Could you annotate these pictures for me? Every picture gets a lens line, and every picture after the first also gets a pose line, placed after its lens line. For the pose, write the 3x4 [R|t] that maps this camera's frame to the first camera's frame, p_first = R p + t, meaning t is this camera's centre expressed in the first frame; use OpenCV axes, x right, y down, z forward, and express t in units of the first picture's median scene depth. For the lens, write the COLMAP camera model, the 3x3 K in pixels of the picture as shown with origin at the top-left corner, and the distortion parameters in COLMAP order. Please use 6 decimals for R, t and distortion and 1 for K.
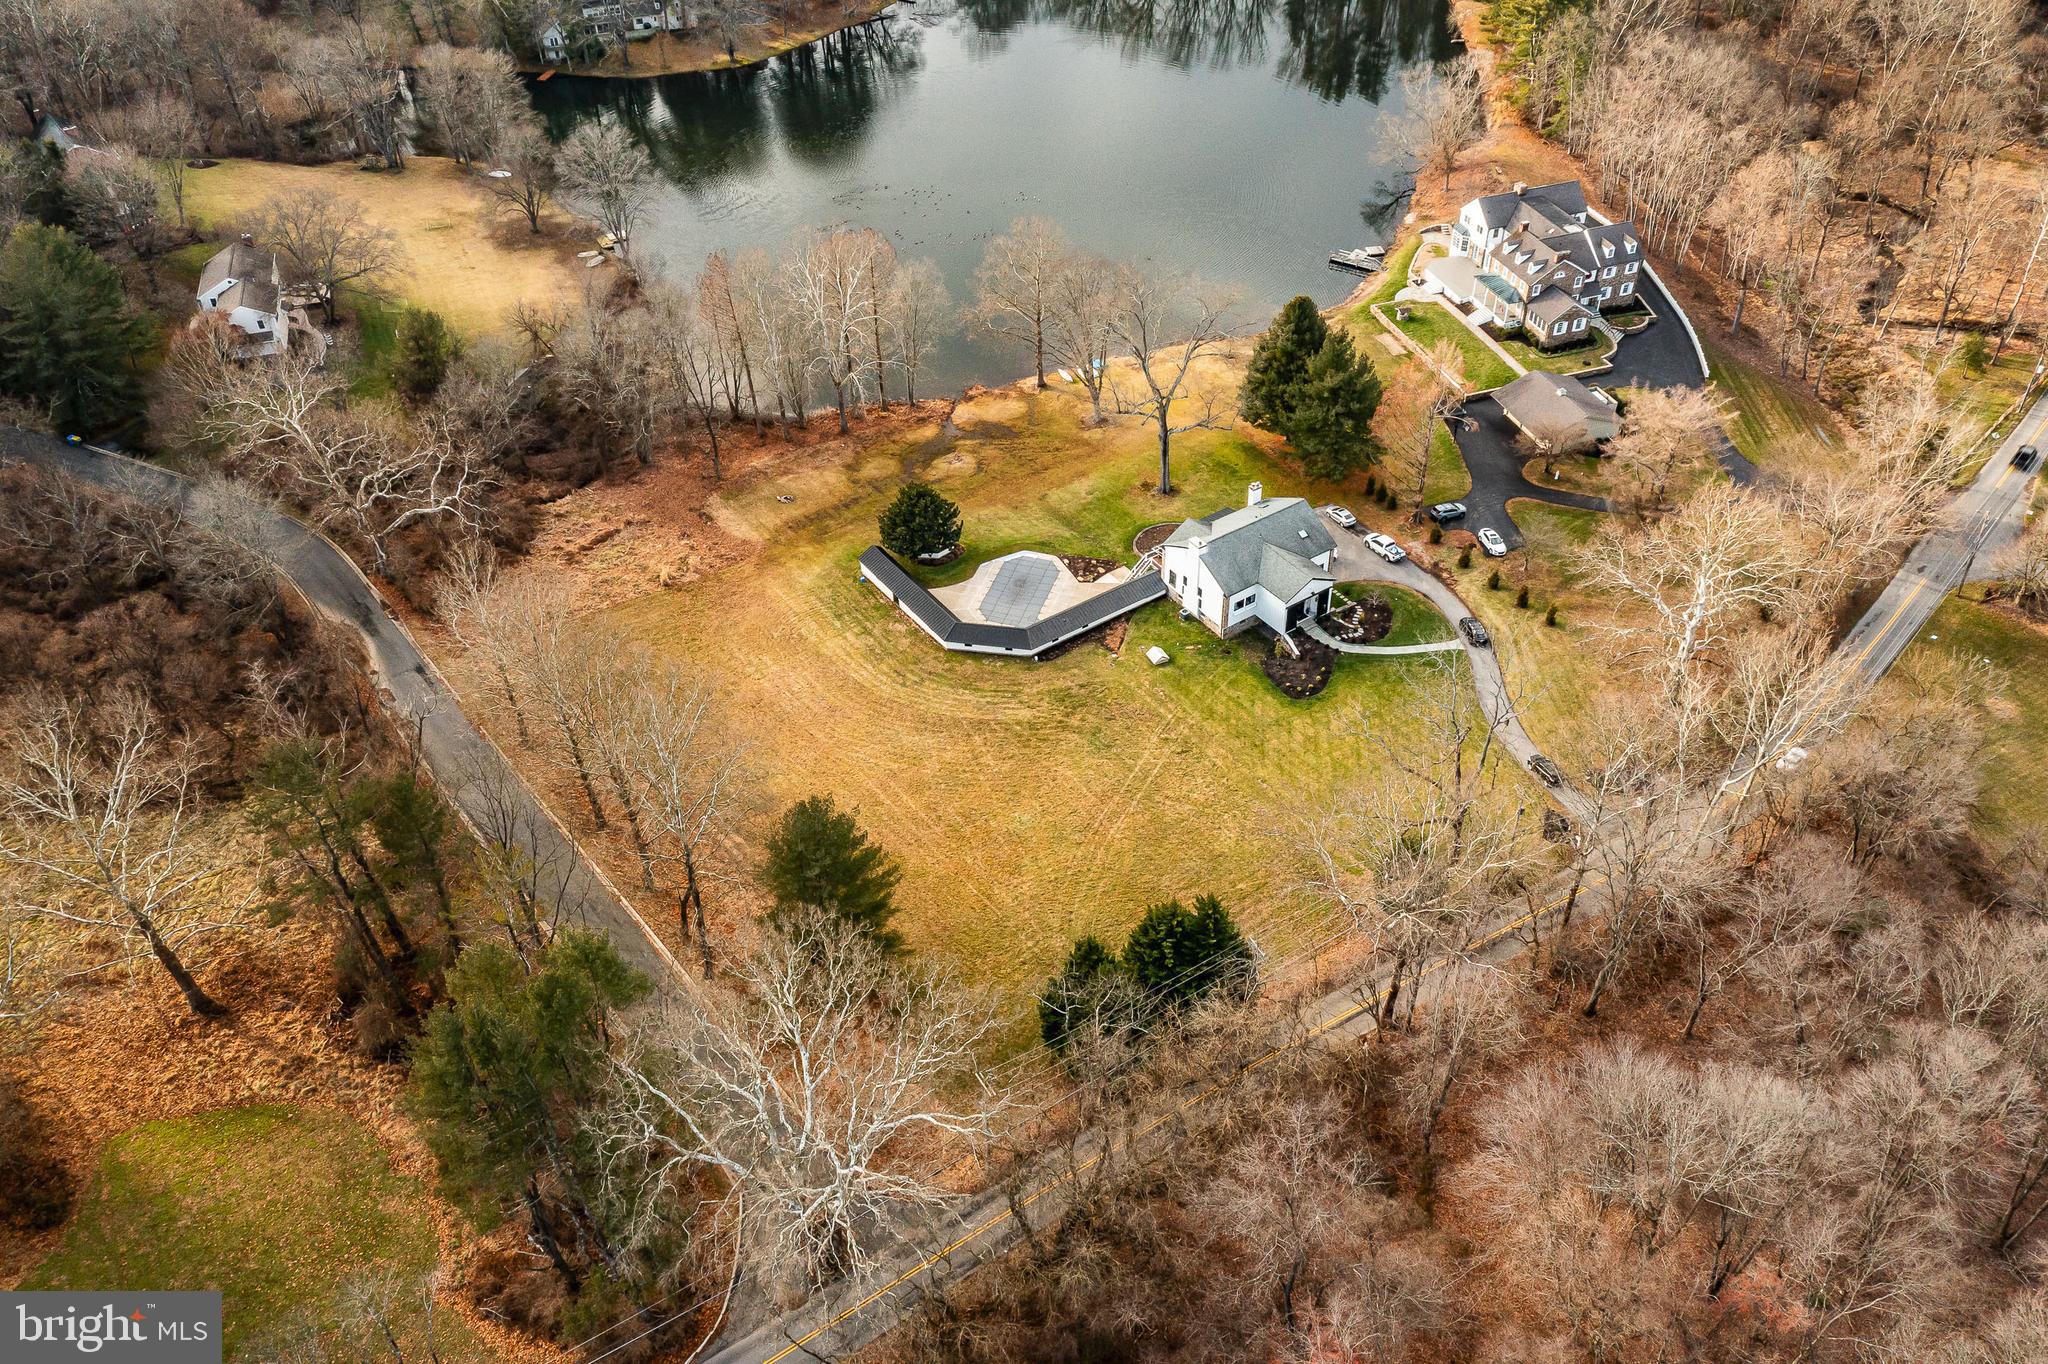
lens RADIAL K [[1612.7, 0, 1018.7], [0, 1612.7, 674.8], [0, 0, 1]] dist [-0.003998, 0.027260]
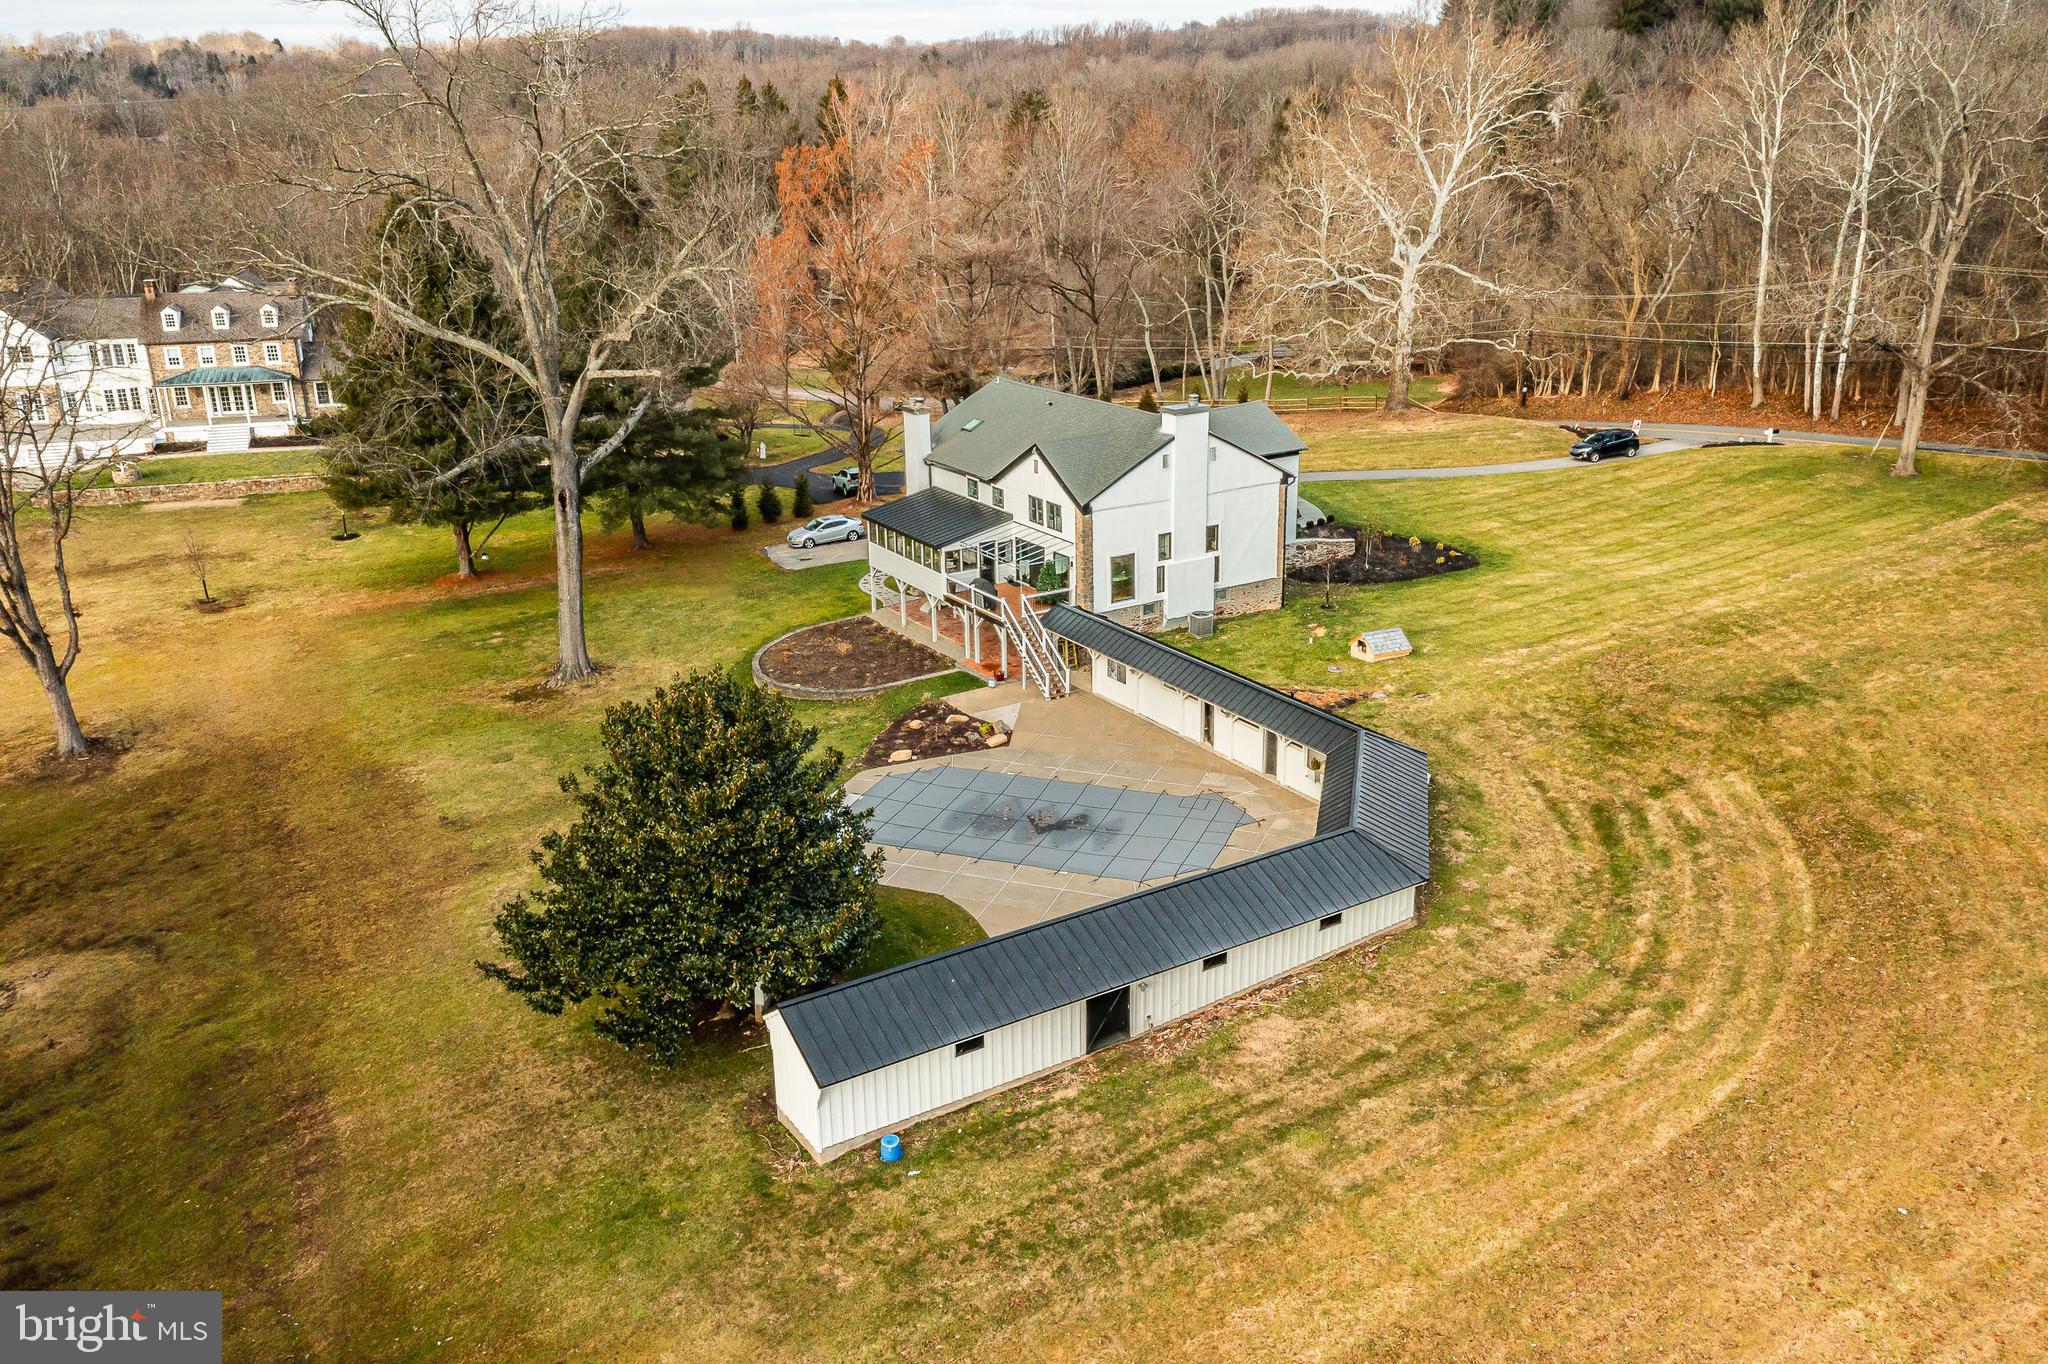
lens RADIAL K [[1627.9, 0, 1021.8], [0, 1627.9, 681.4], [0, 0, 1]] dist [-0.003903, 0.040731]
pose [[0.039055, -0.304148, 0.951824, -0.269020], [0.658265, 0.724479, 0.204492, -0.131347], [-0.751772, 0.618566, 0.228505, 0.911376]]
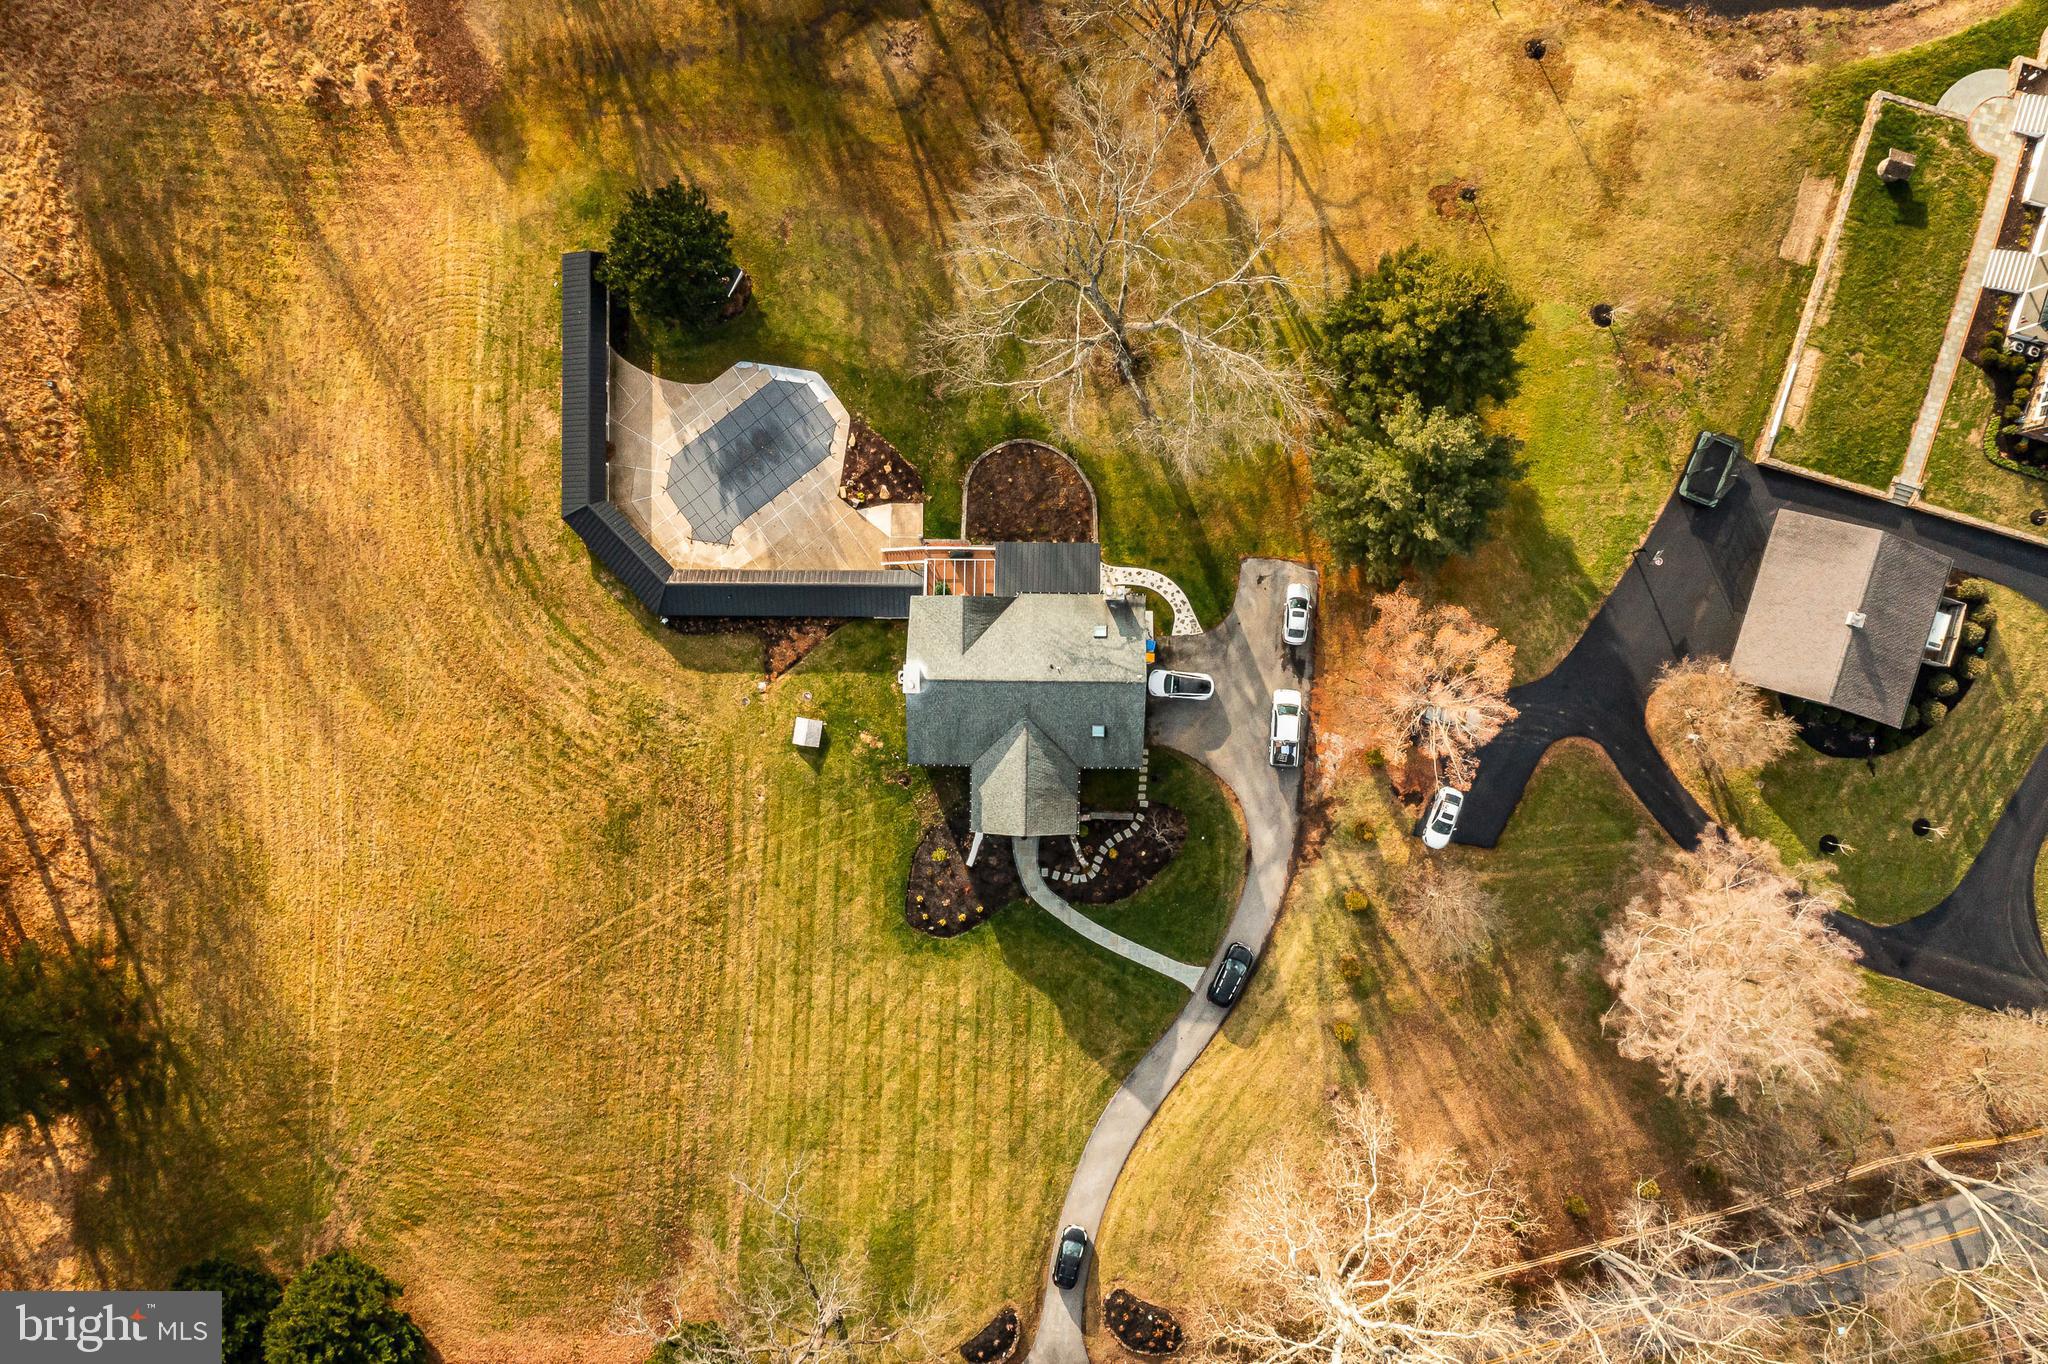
lens RADIAL K [[1670.6, 0, 1024.0], [0, 1670.6, 682.0], [0, 0, 1]] dist [-0.022307, 0.088269]
pose [[0.821792, 0.569729, 0.008199, 0.131724], [-0.365230, 0.515664, 0.775047, -0.545222], [0.437339, -0.639921, 0.631851, 0.574610]]
